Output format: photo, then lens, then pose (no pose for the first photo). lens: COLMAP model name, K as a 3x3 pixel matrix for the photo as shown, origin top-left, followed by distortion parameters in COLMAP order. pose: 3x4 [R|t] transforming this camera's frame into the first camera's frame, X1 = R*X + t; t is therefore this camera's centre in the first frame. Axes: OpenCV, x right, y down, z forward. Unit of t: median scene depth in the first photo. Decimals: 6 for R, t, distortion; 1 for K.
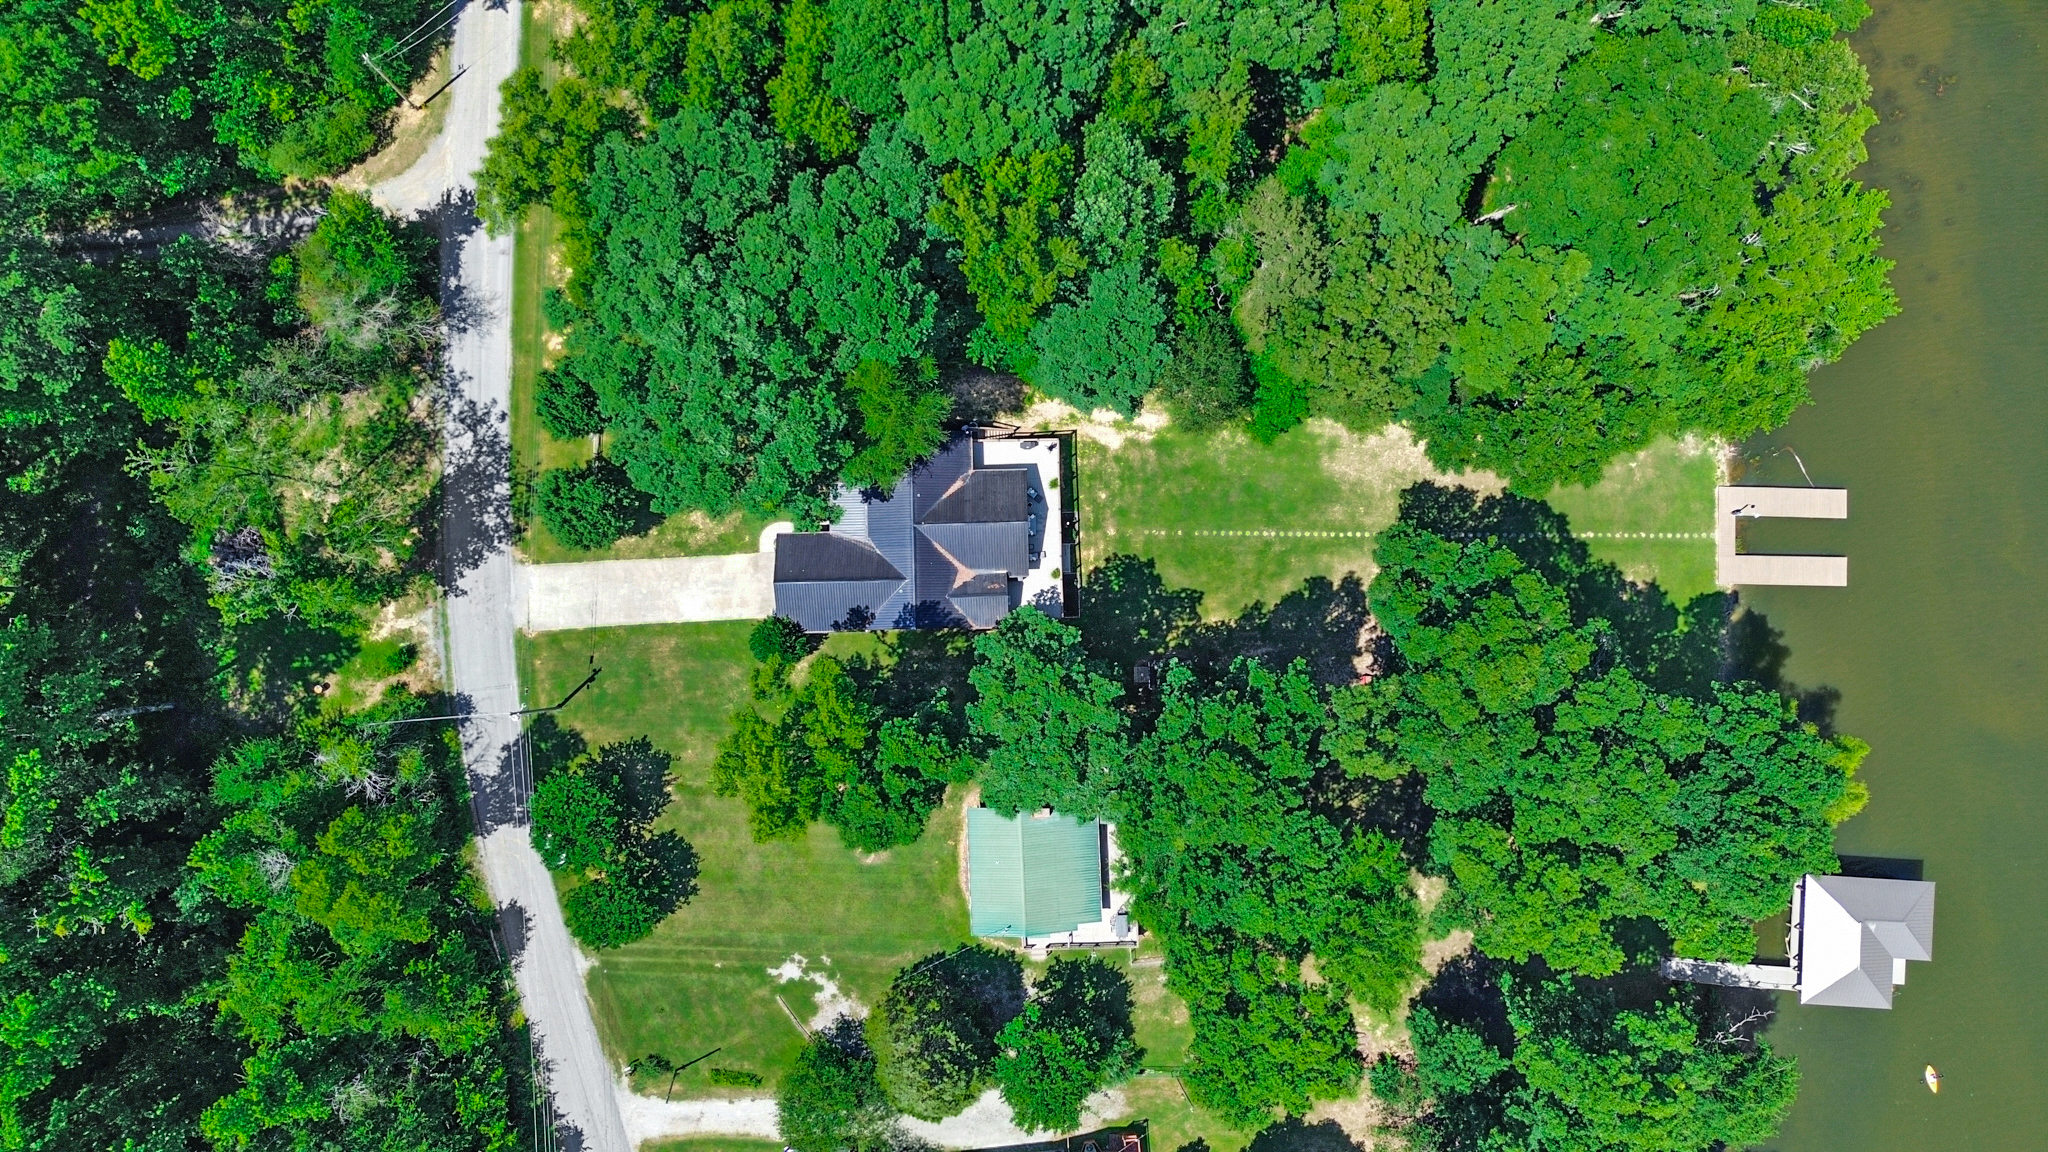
lens RADIAL K [[1465.9, 0, 1024.0], [0, 1465.9, 576.0], [0, 0, 1]] dist [0.057677, -0.053255]
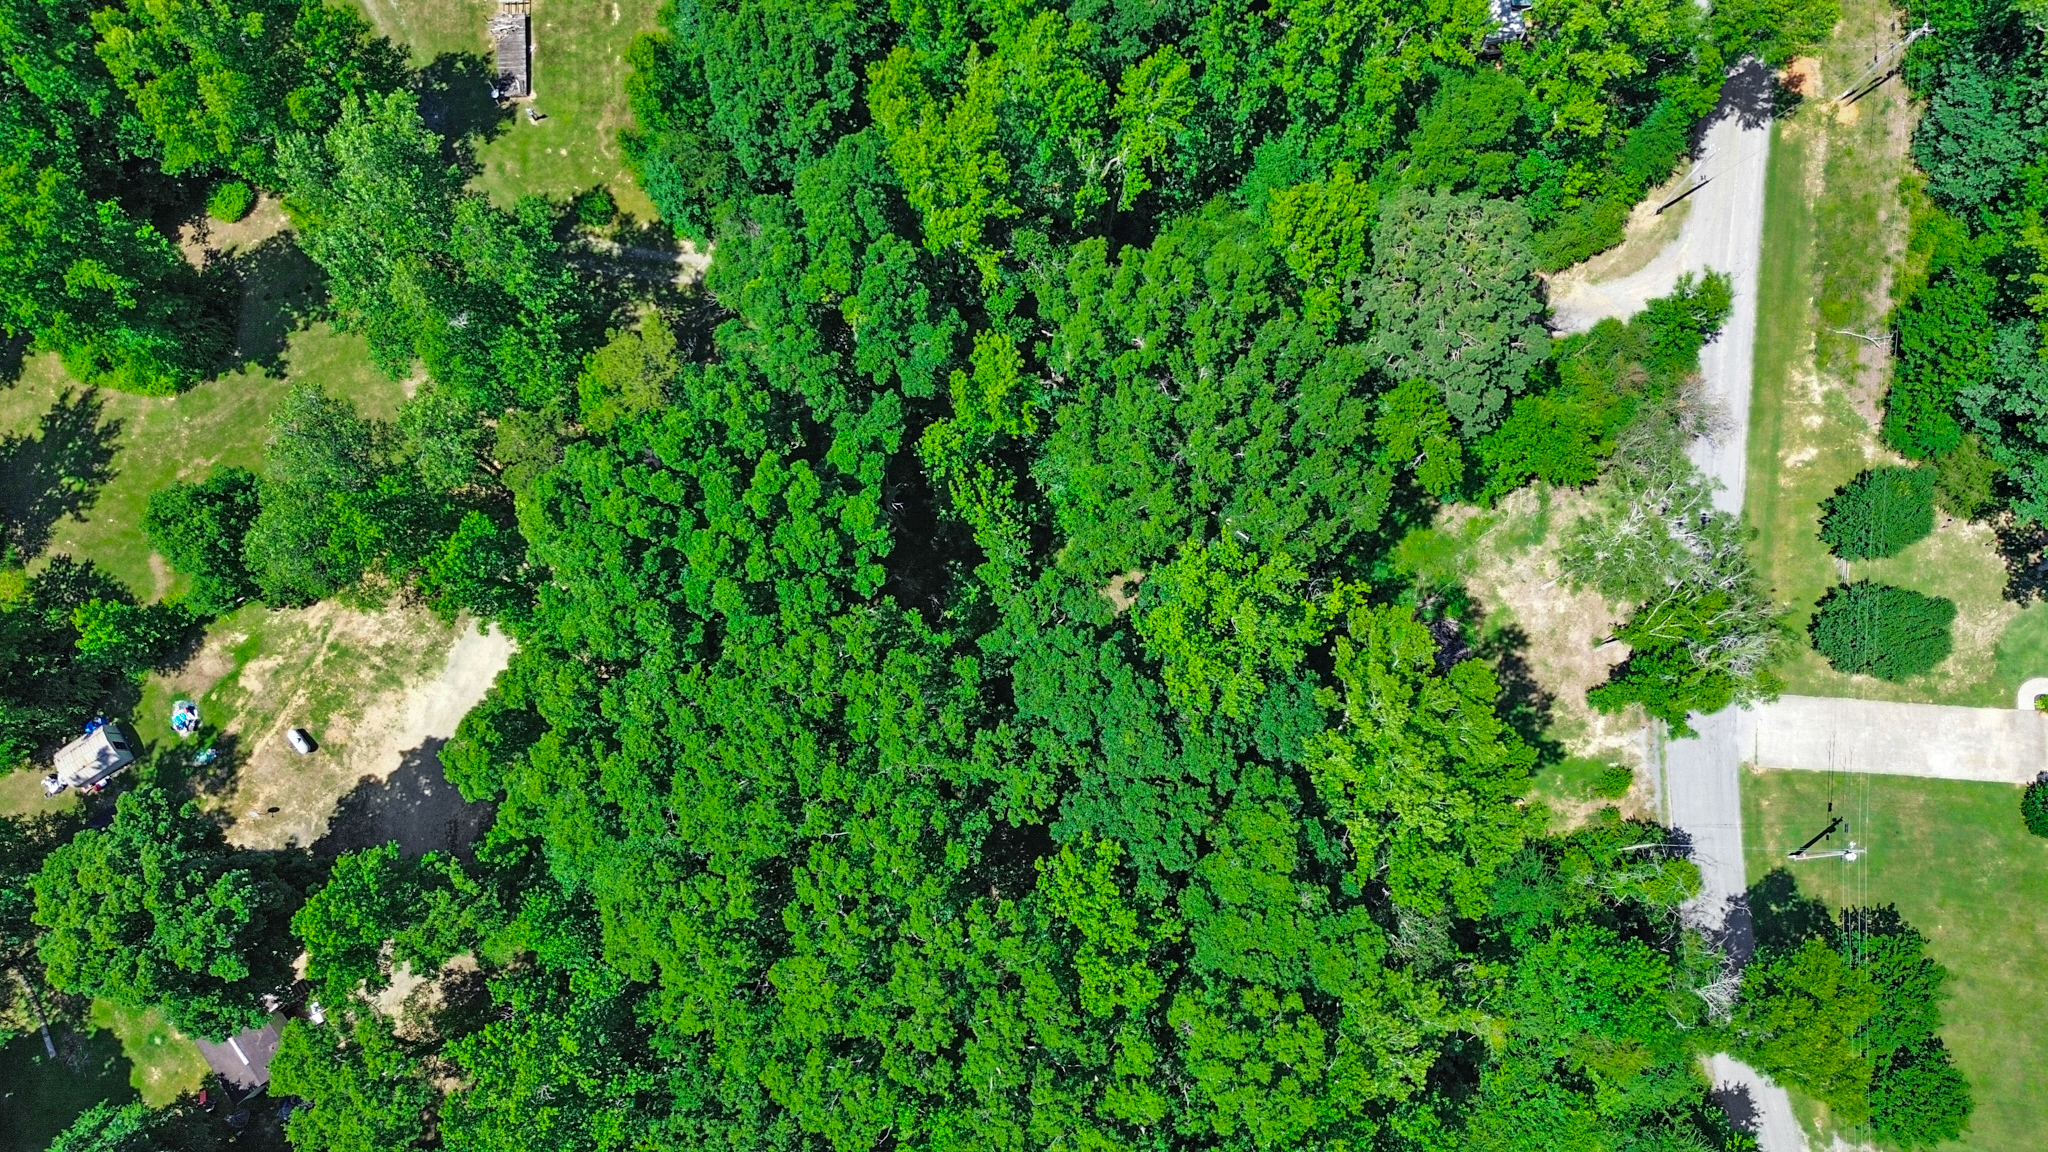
lens RADIAL K [[1465.9, 0, 1024.0], [0, 1465.9, 576.0], [0, 0, 1]] dist [0.057677, -0.053255]
pose [[0.993174, 0.111467, -0.034351, -0.758129], [-0.115938, 0.975677, -0.186044, 0.143264], [0.012777, 0.188757, 0.981941, 0.089852]]
